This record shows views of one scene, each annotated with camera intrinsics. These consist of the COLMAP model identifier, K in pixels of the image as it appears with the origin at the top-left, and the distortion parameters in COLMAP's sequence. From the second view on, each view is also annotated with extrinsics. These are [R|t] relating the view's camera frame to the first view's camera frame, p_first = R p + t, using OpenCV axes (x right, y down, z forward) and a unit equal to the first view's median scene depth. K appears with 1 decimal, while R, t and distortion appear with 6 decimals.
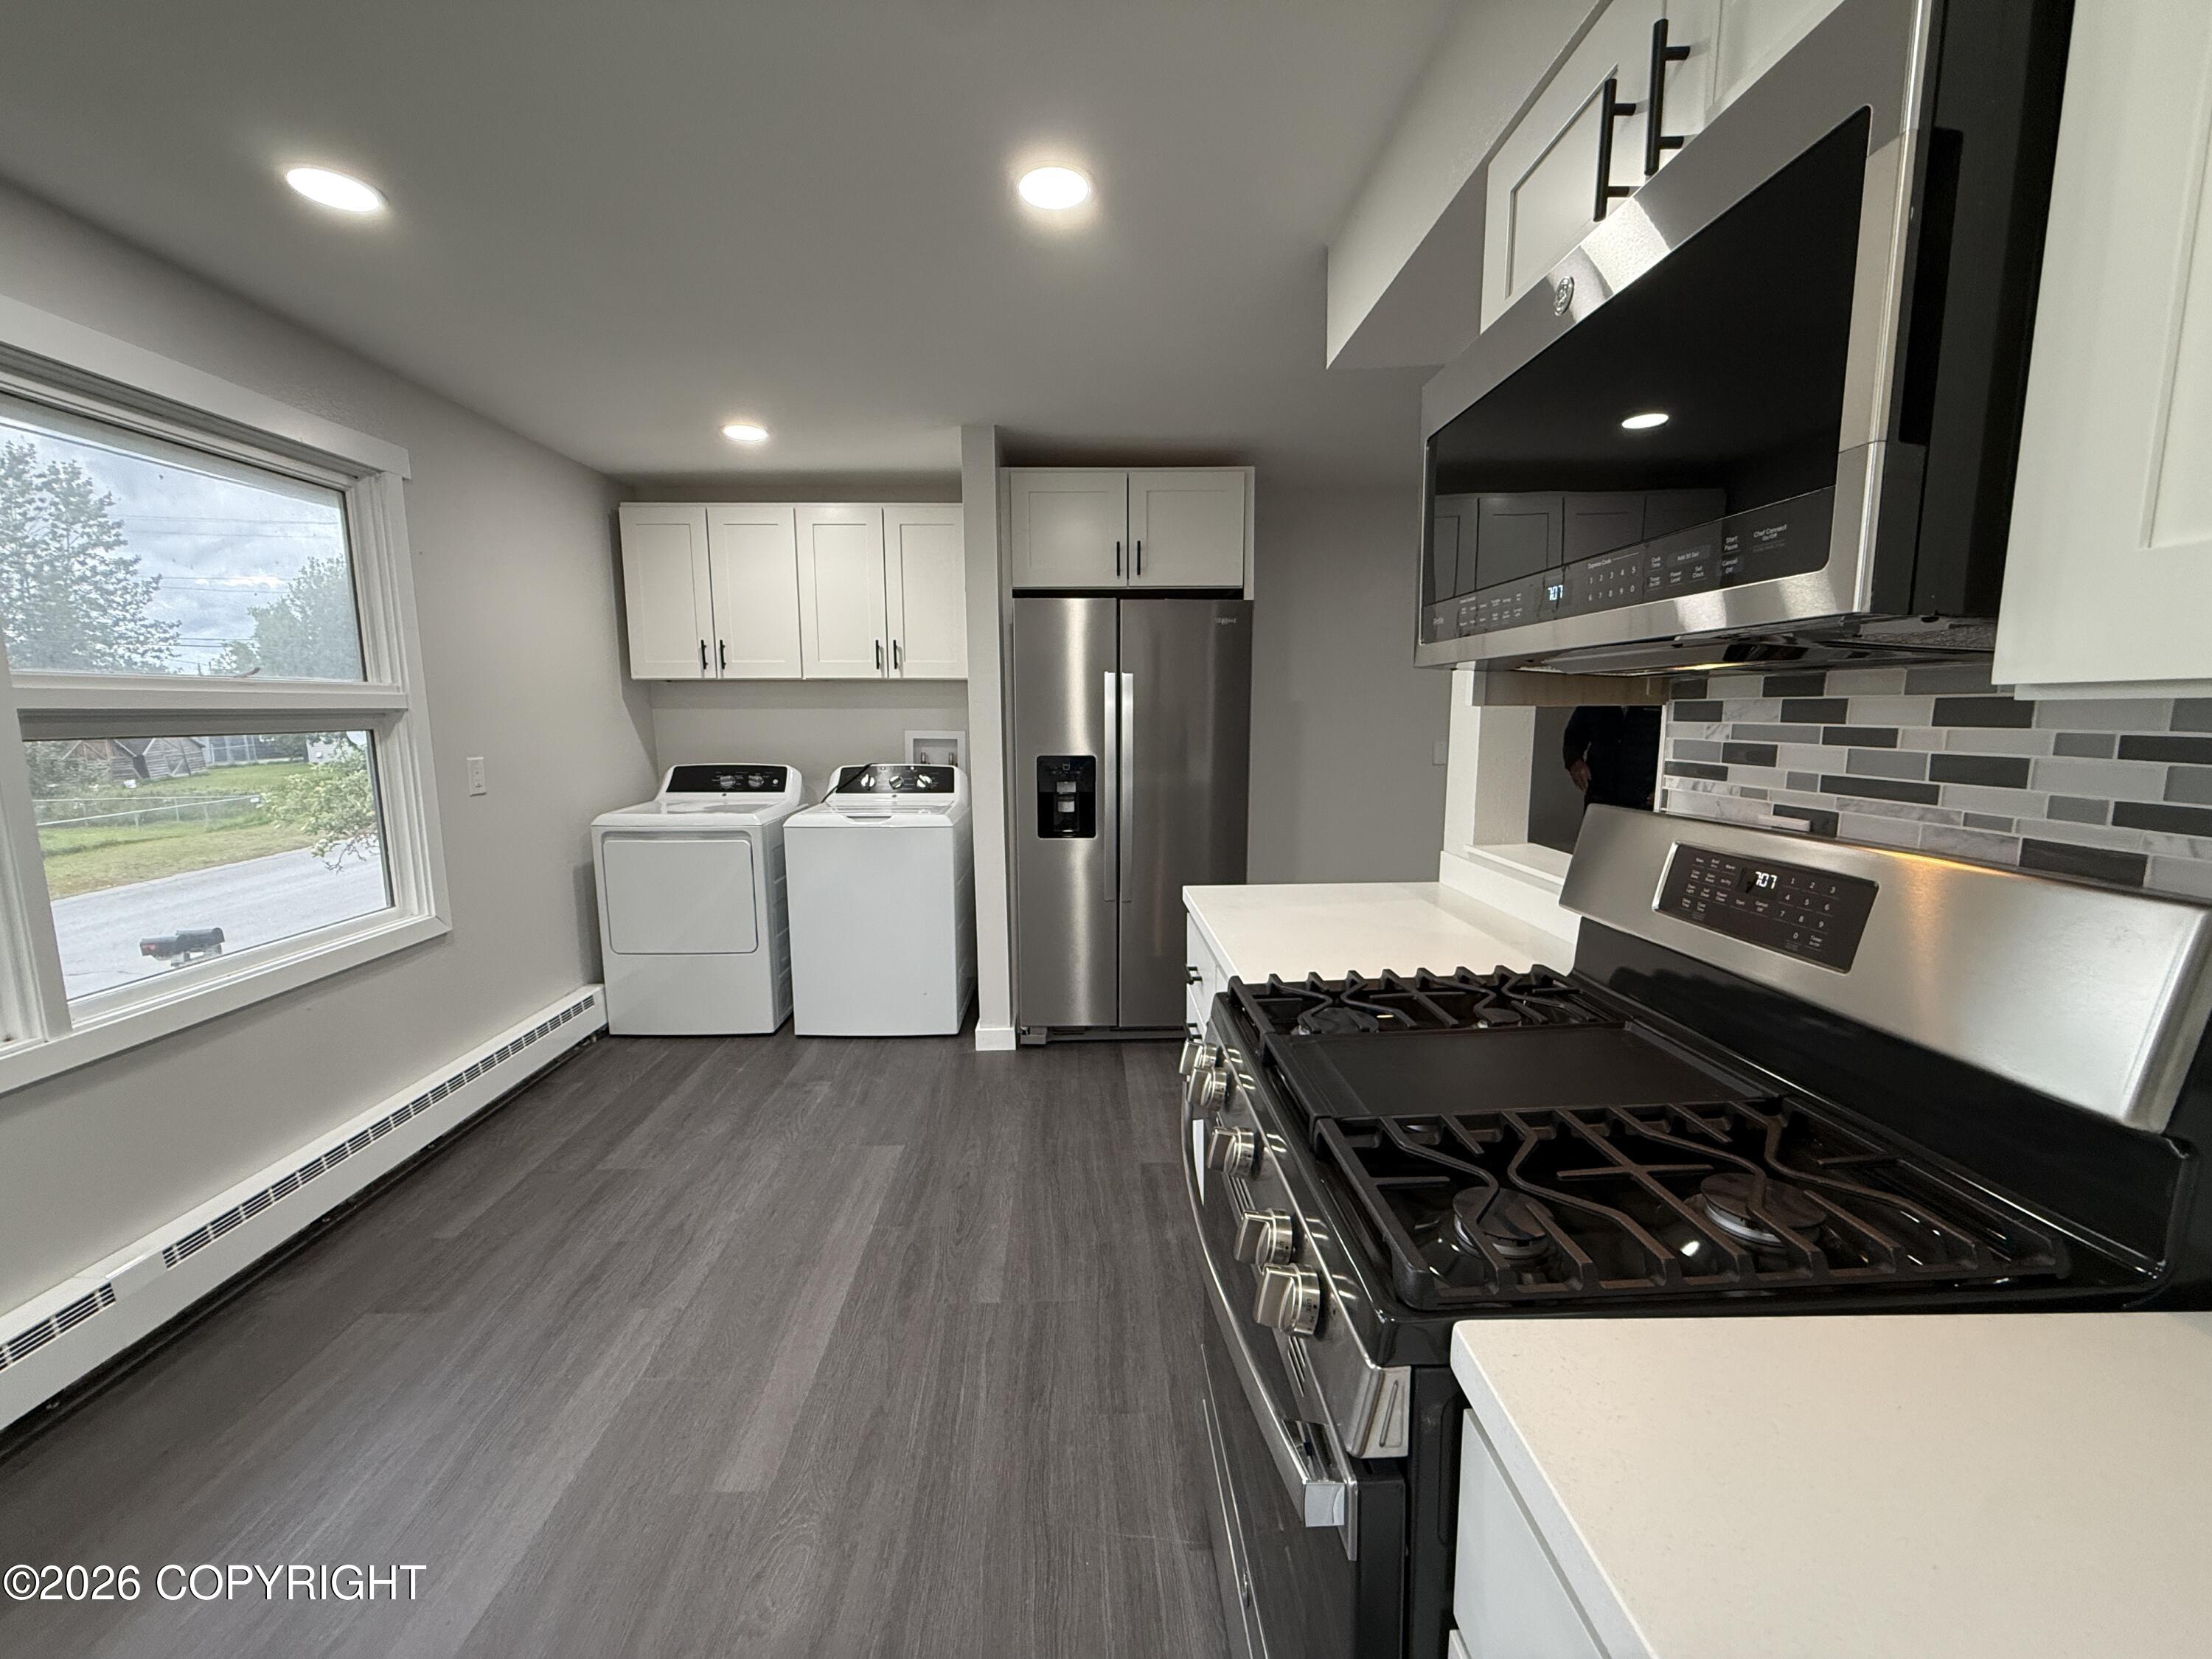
lens RADIAL K [[877.7, 0, 1097.3], [0, 877.7, 833.1], [0, 0, 1]] dist [-0.001312, 0.000232]
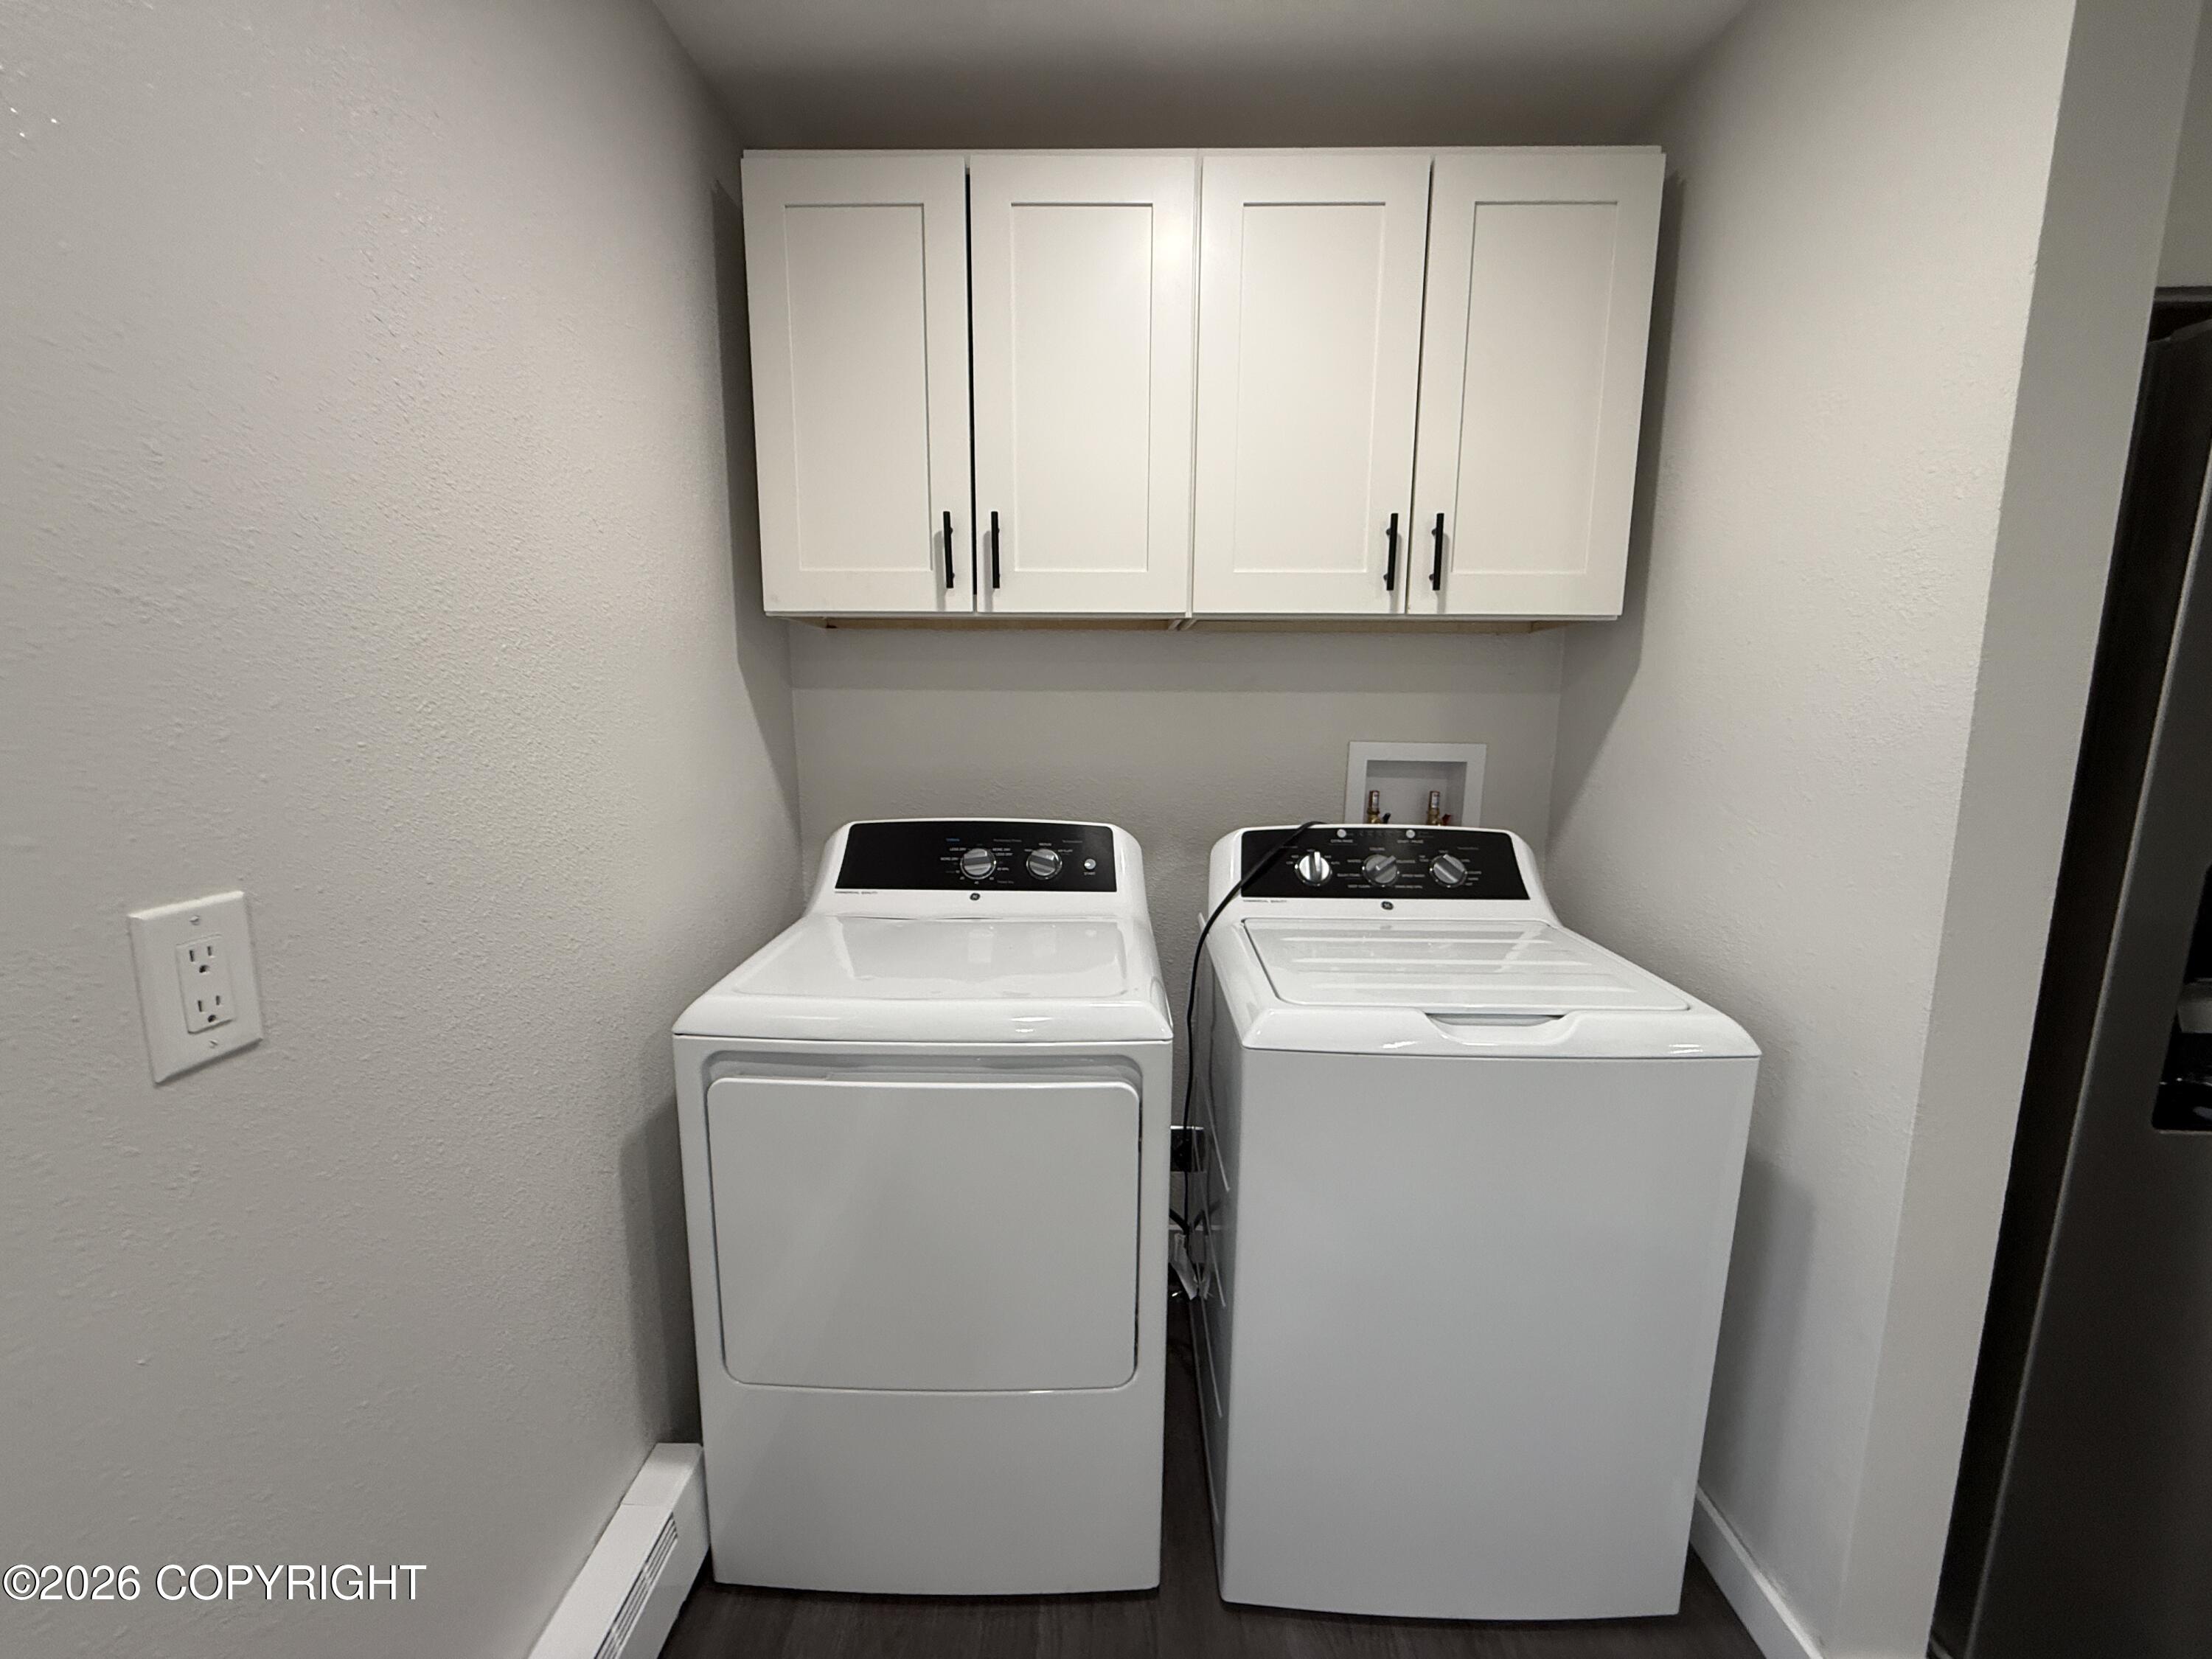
lens RADIAL K [[881.9, 0, 1099.8], [0, 881.9, 834.8], [0, 0, 1]] dist [0.001399, 0.000015]
pose [[0.999346, 0.012400, -0.033978, -0.386826], [-0.011836, 0.999790, 0.016759, -0.088624], [0.034179, -0.016346, 0.999282, 0.642044]]
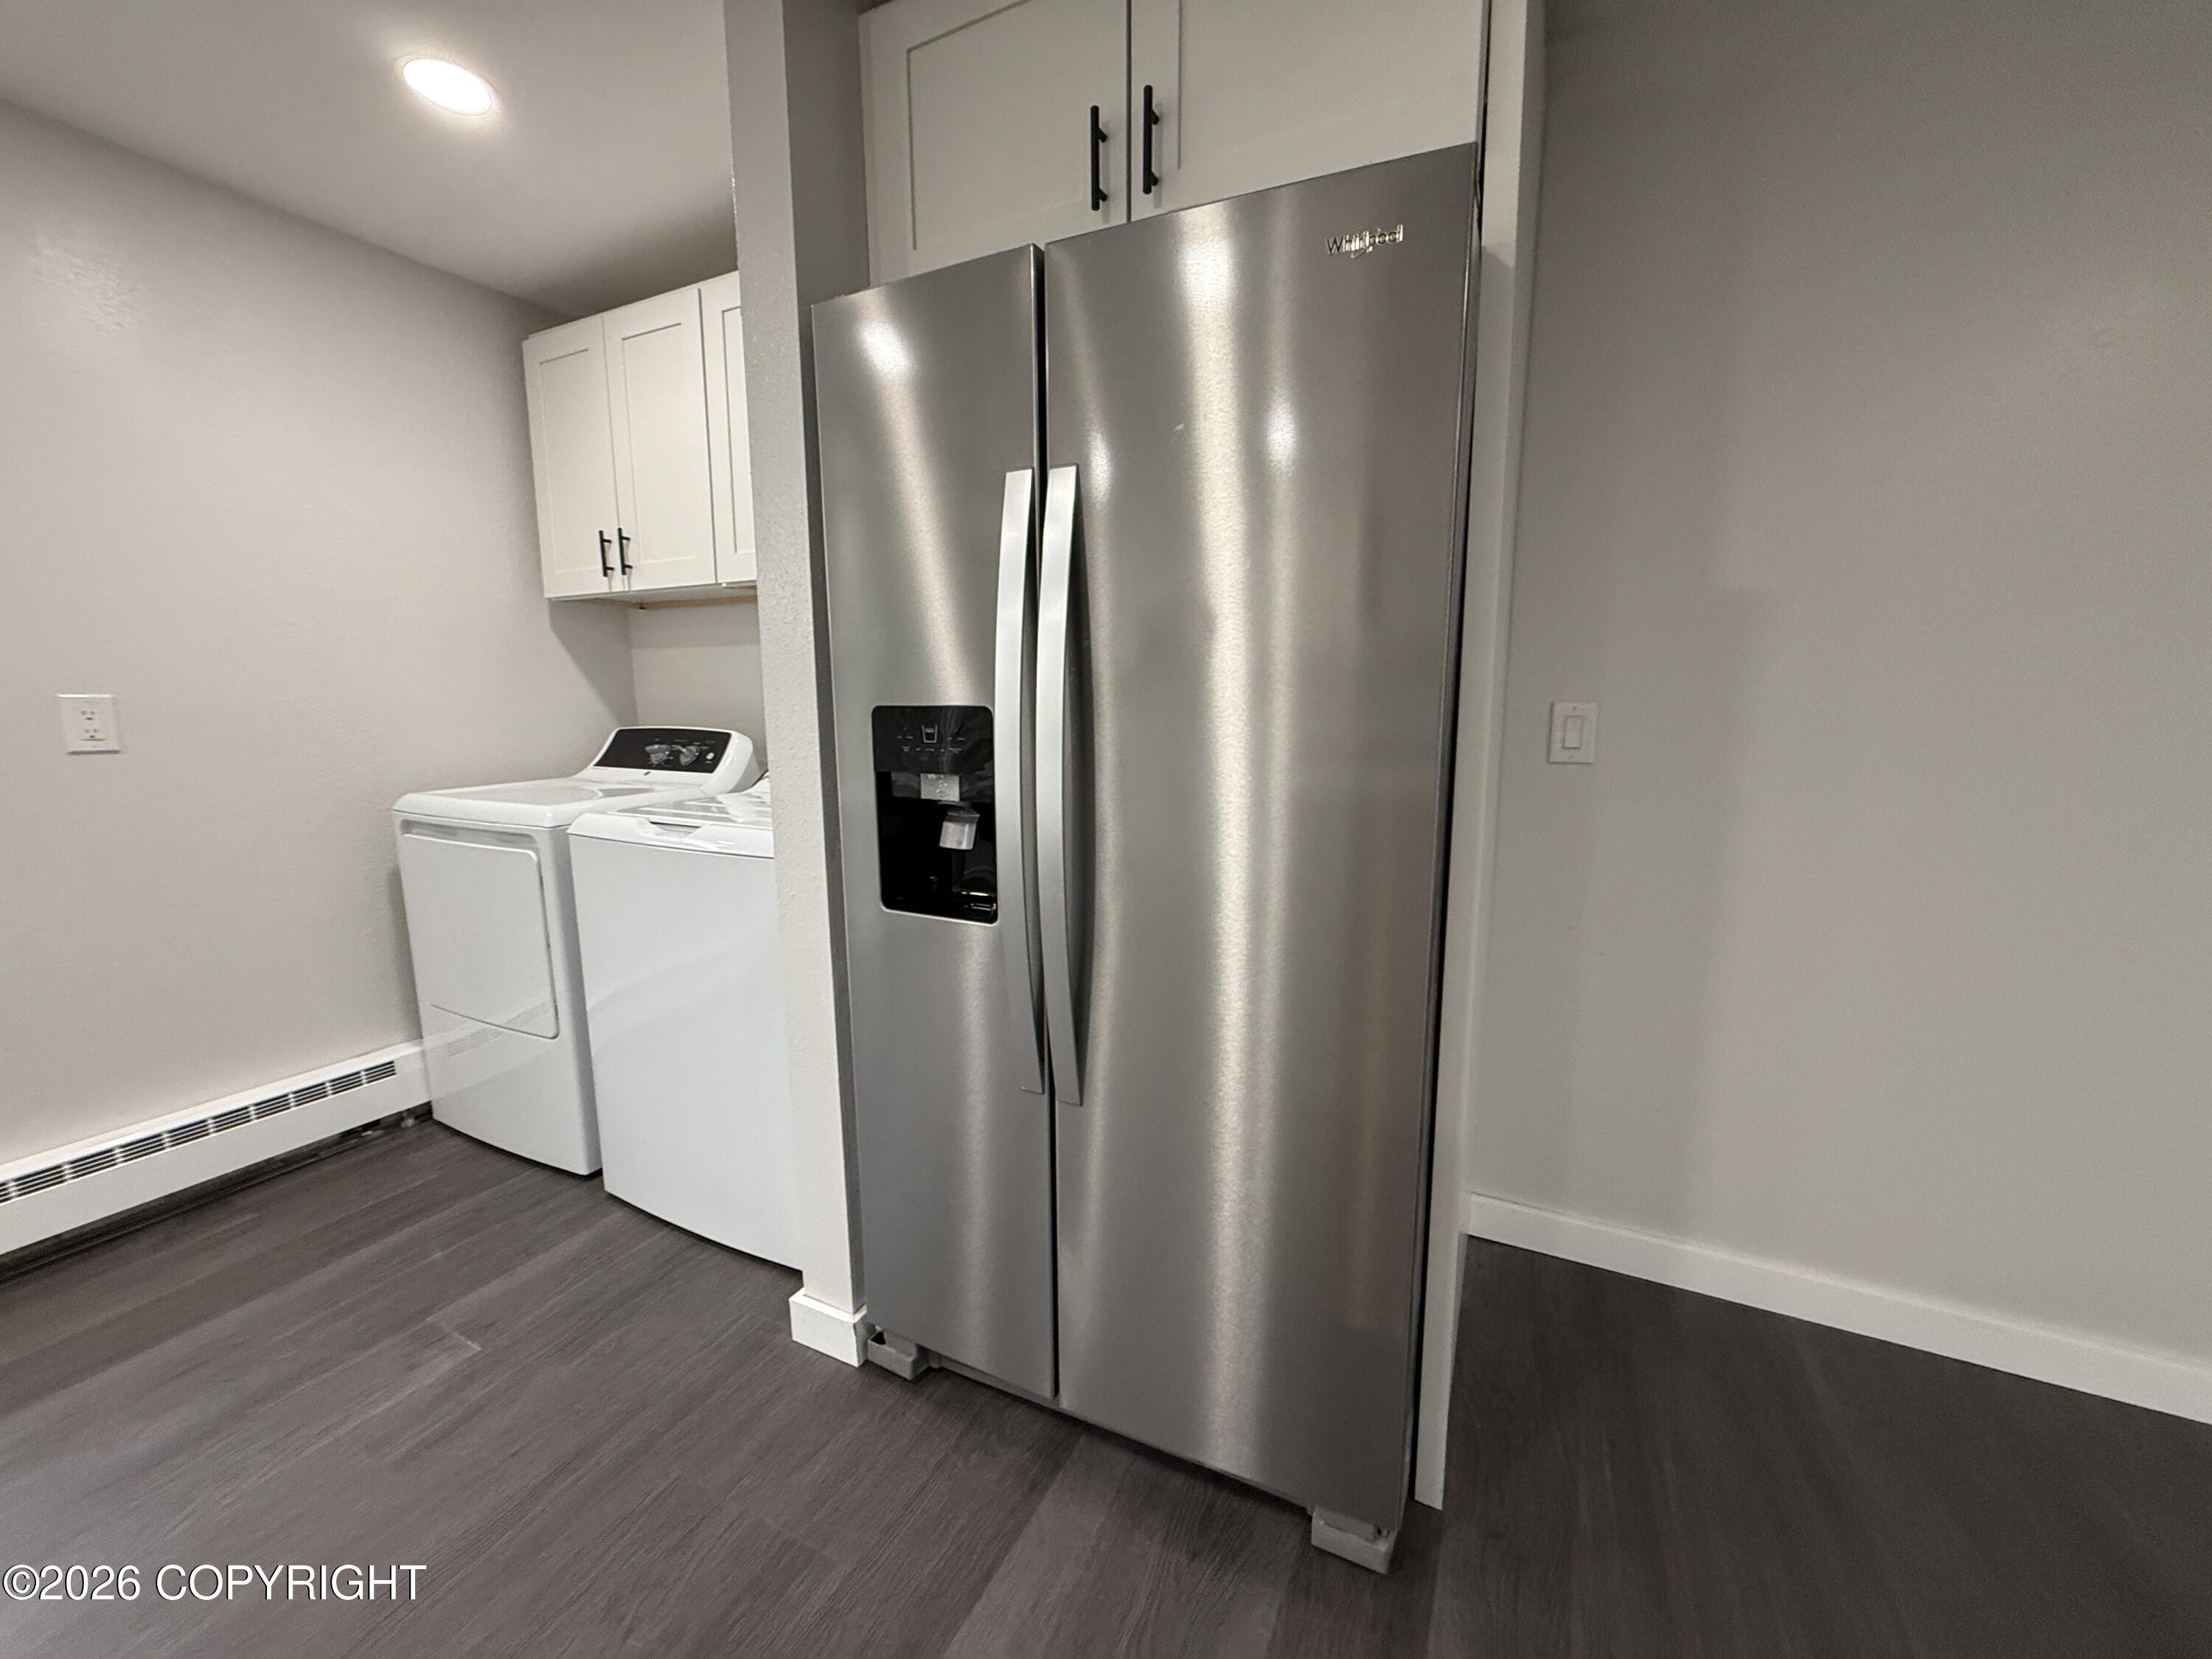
lens RADIAL K [[877.7, 0, 1097.3], [0, 877.7, 833.1], [0, 0, 1]] dist [-0.001312, 0.000232]
pose [[0.881506, 0.074343, -0.466283, 0.196103], [-0.069780, 0.997195, 0.027073, -0.044292], [0.466987, 0.008672, 0.884221, 0.636136]]
